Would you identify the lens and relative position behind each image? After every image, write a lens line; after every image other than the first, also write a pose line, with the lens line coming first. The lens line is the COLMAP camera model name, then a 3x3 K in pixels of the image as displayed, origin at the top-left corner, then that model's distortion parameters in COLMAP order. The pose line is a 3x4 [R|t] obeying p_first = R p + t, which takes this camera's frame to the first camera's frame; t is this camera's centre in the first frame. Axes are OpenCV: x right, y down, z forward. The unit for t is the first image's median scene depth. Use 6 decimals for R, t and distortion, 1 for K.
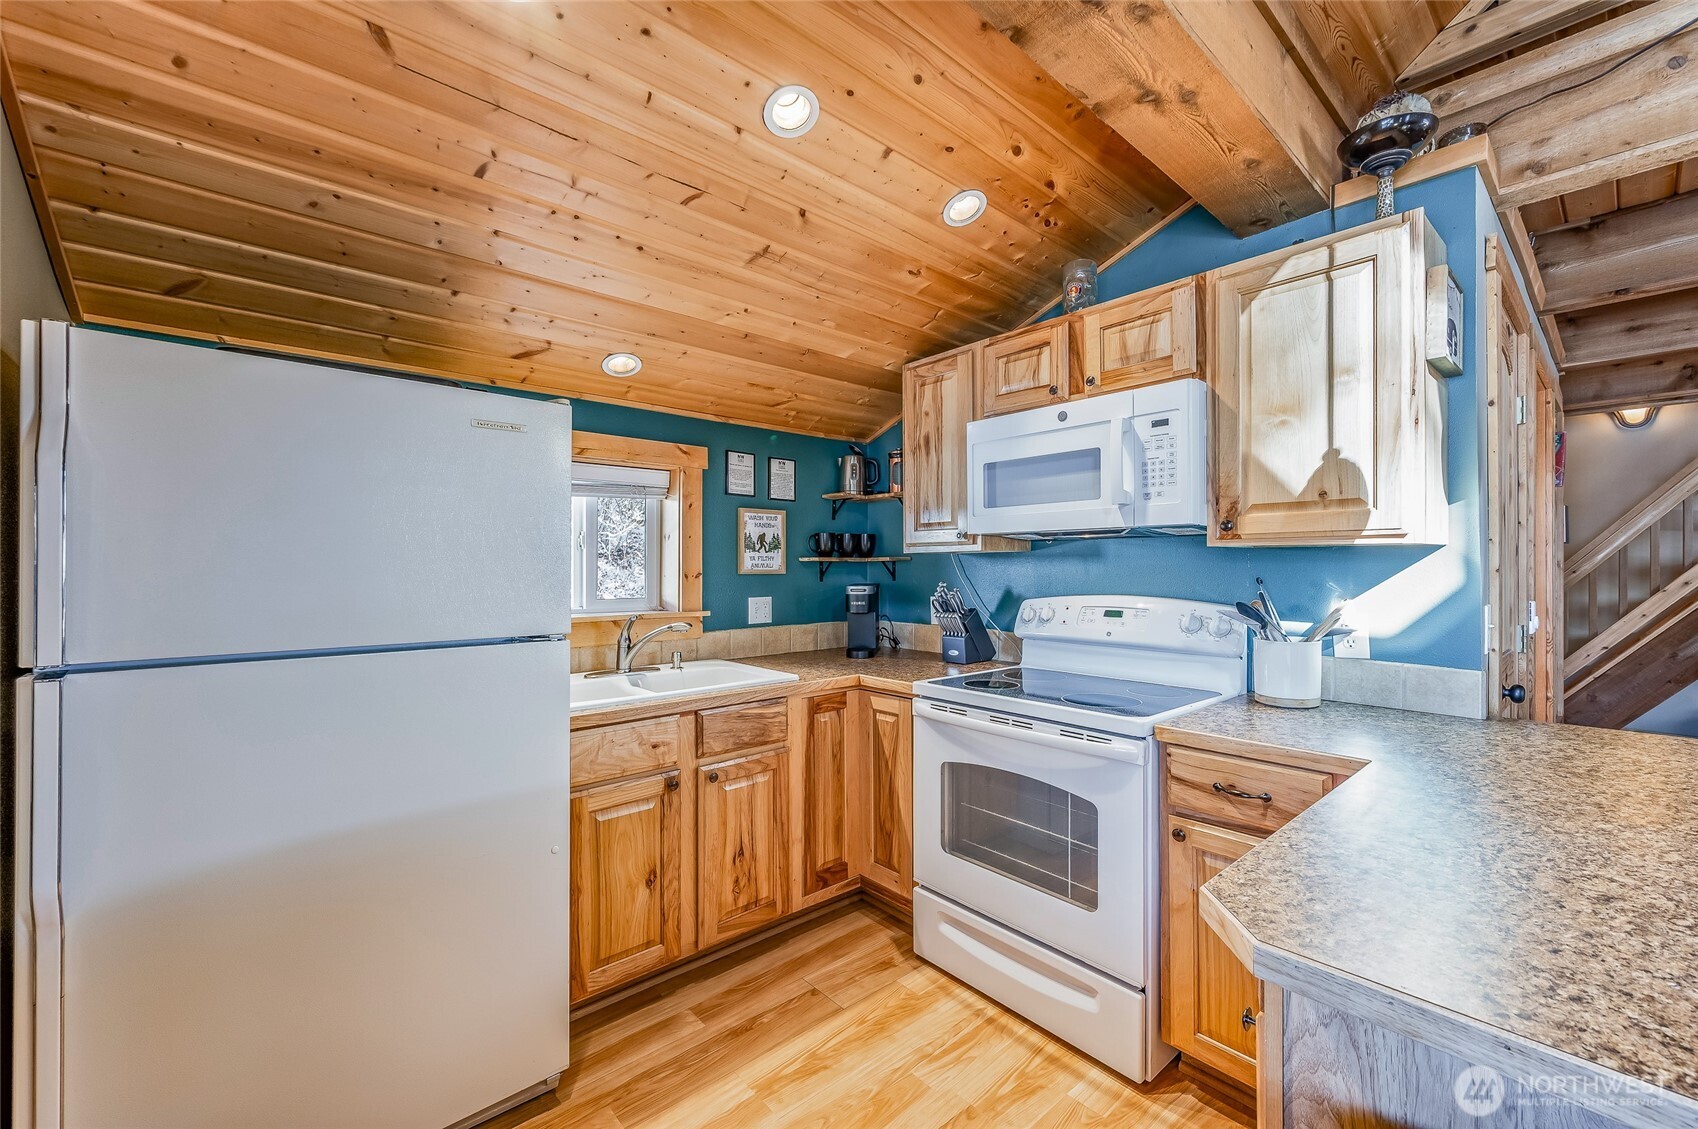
lens RADIAL K [[688.3, 0, 877.6], [0, 688.3, 561.7], [0, 0, 1]] dist [0.000522, 0.000056]
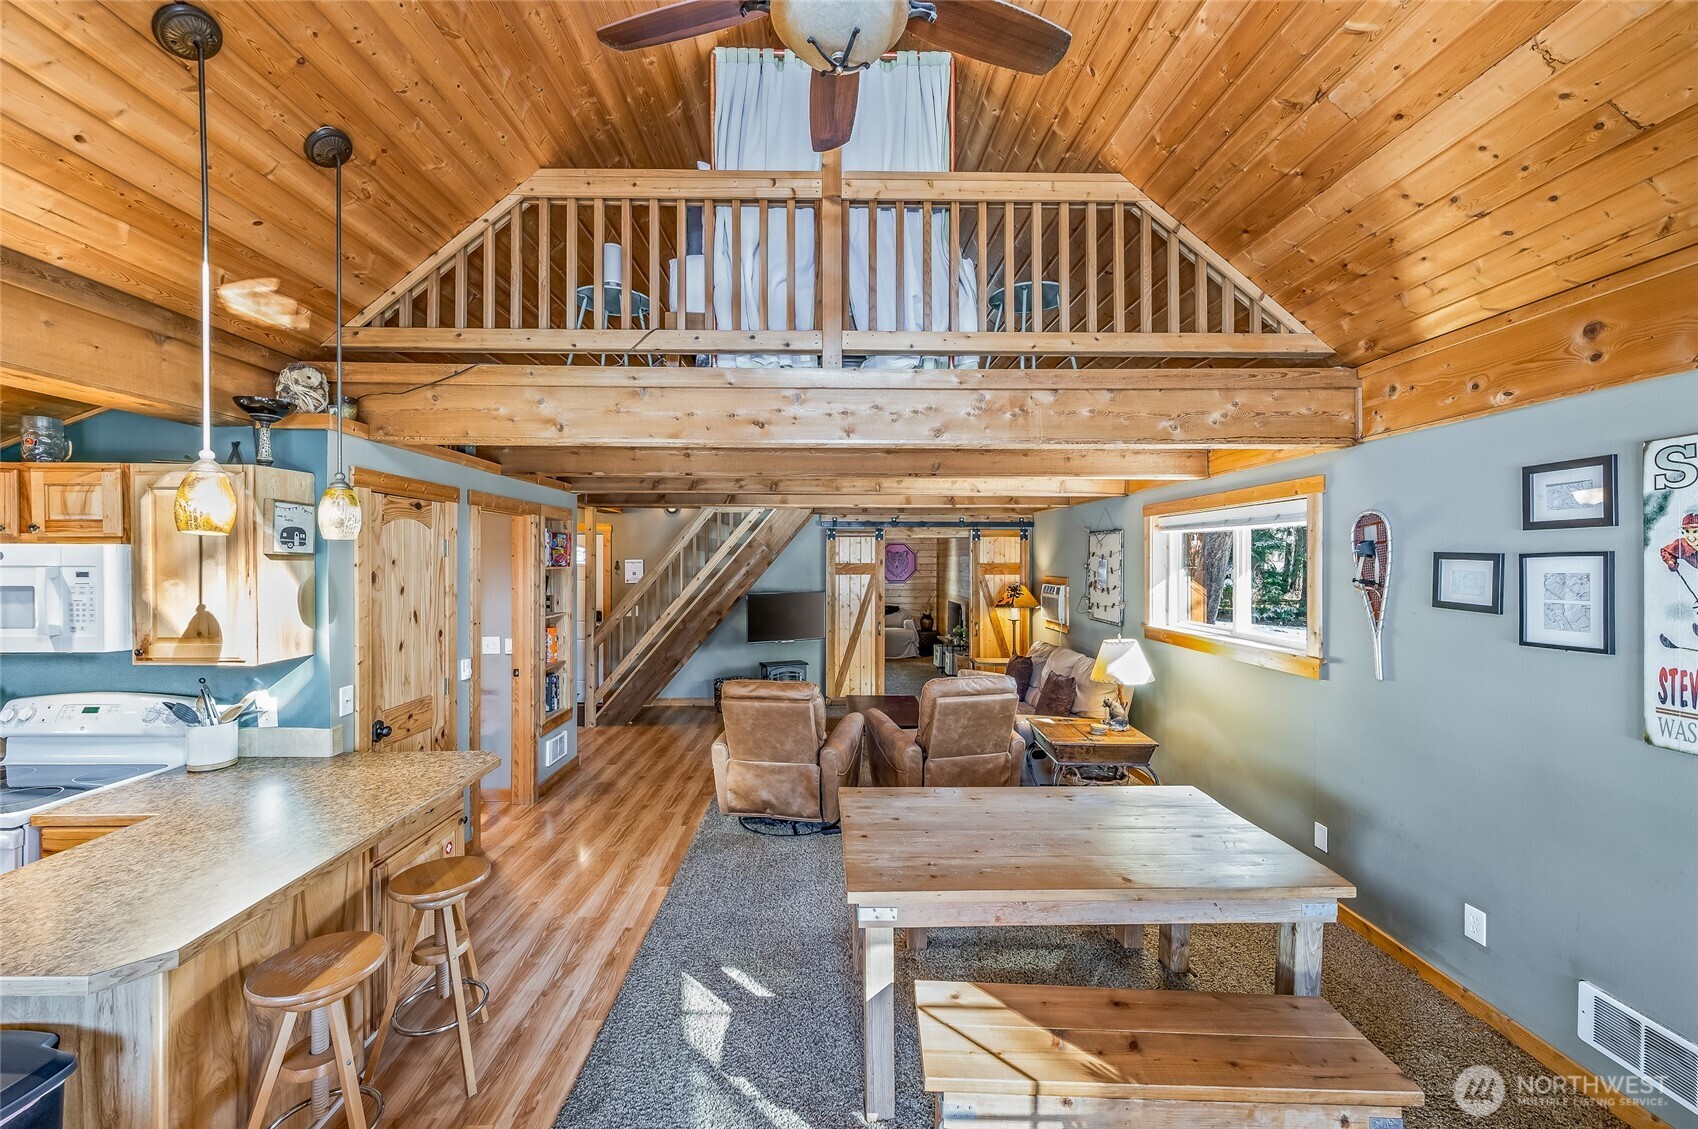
lens RADIAL K [[671.0, 0, 833.9], [0, 671.0, 559.6], [0, 0, 1]] dist [-0.001056, 0.000062]
pose [[0.676427, -0.004913, 0.736494, 0.351406], [0.001301, 0.999984, 0.005476, -0.188062], [-0.736509, -0.002746, 0.676422, -0.731309]]
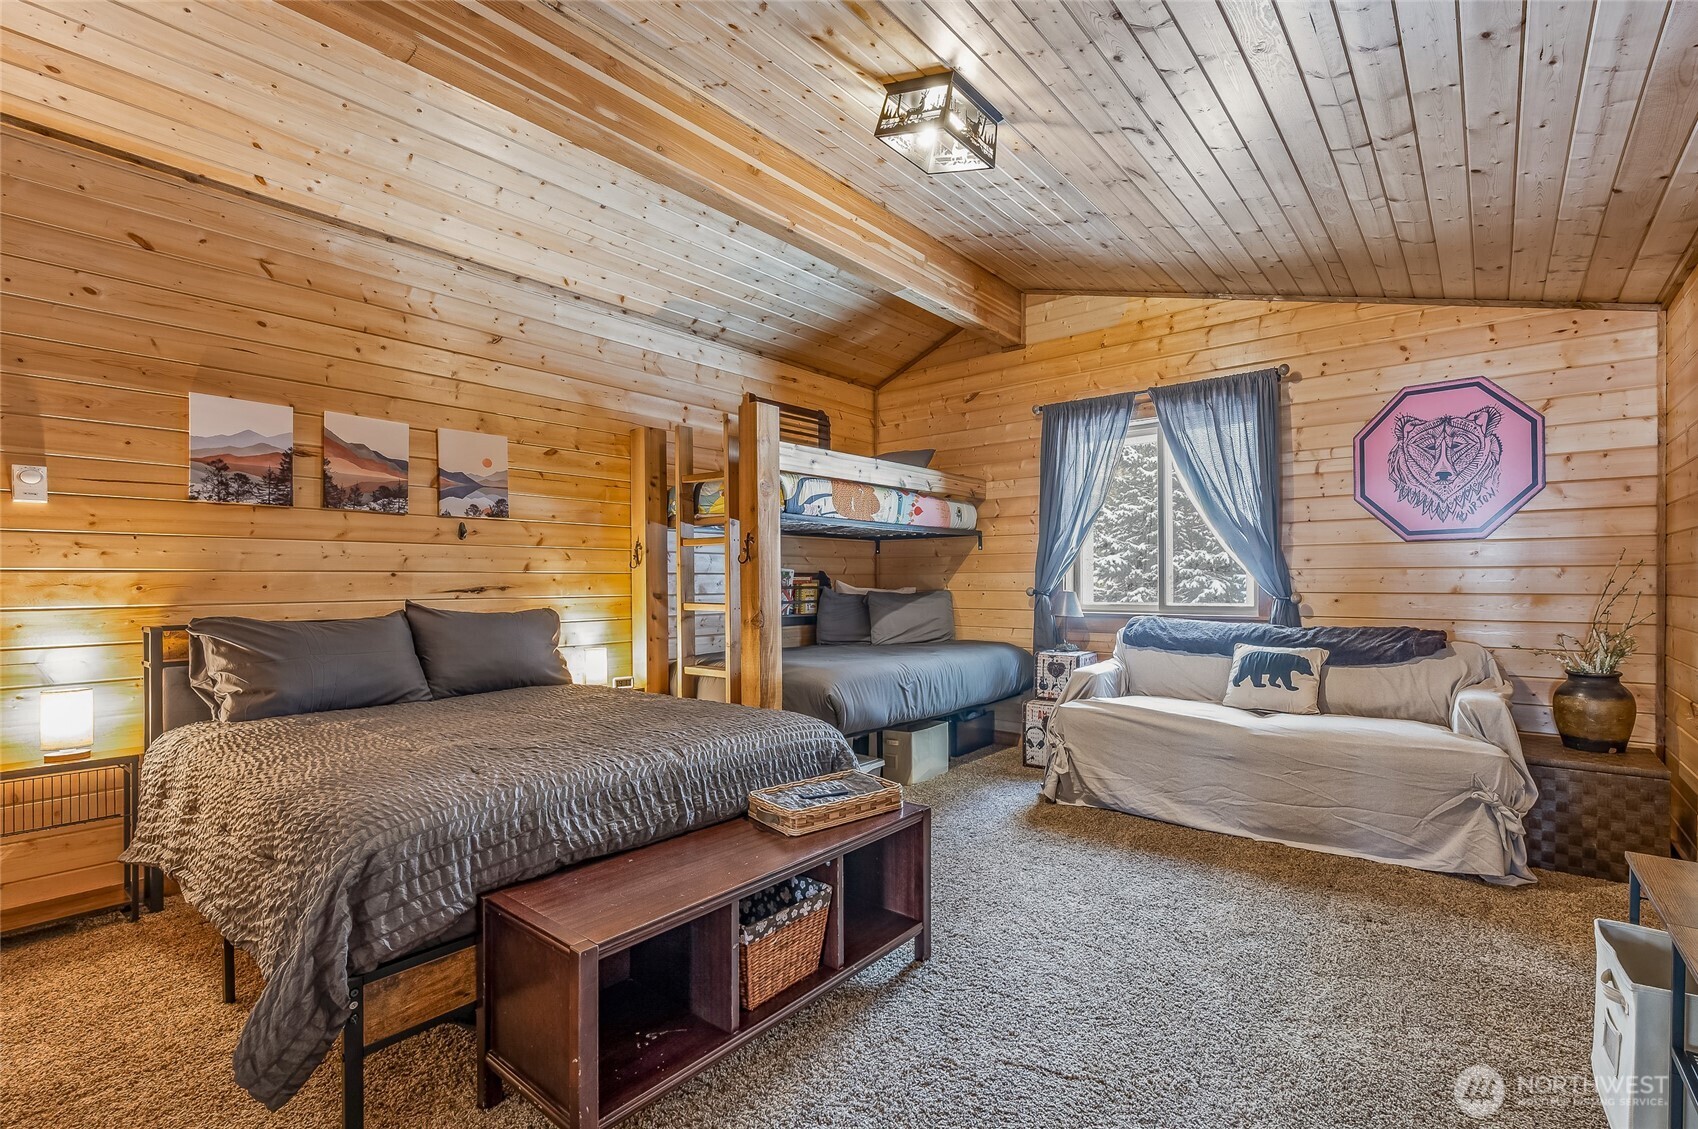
lens RADIAL K [[744.6, 0, 945.7], [0, 744.6, 589.4], [0, 0, 1]] dist [-0.001439, -0.000740]
pose [[0.981099, -0.013768, 0.193018, 3.185091], [0.010369, 0.999773, 0.018609, 0.073872], [-0.193231, -0.016256, 0.981019, 1.122232]]
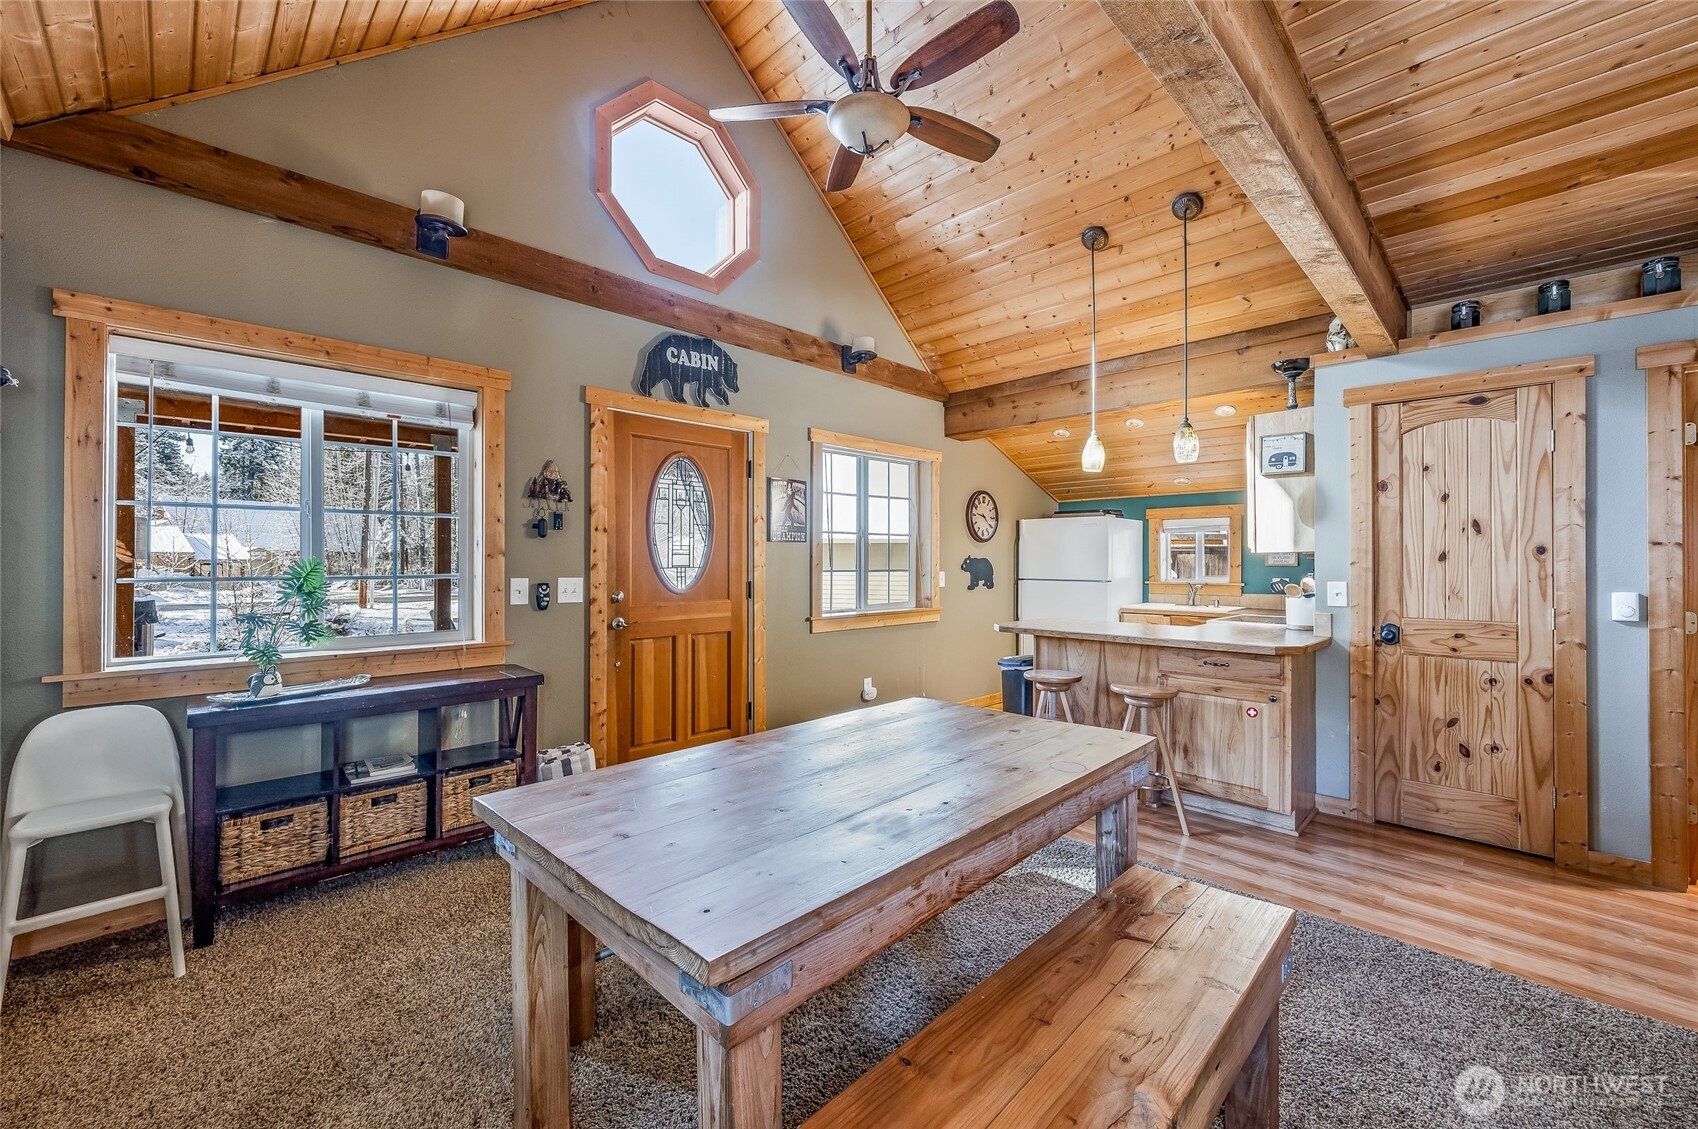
lens RADIAL K [[688.3, 0, 877.6], [0, 688.3, 561.7], [0, 0, 1]] dist [0.000522, 0.000056]
pose [[0.077905, -0.005524, -0.996945, 1.995704], [0.001442, 0.999984, -0.005428, 0.010523], [0.996960, -0.001015, 0.077912, -0.335802]]
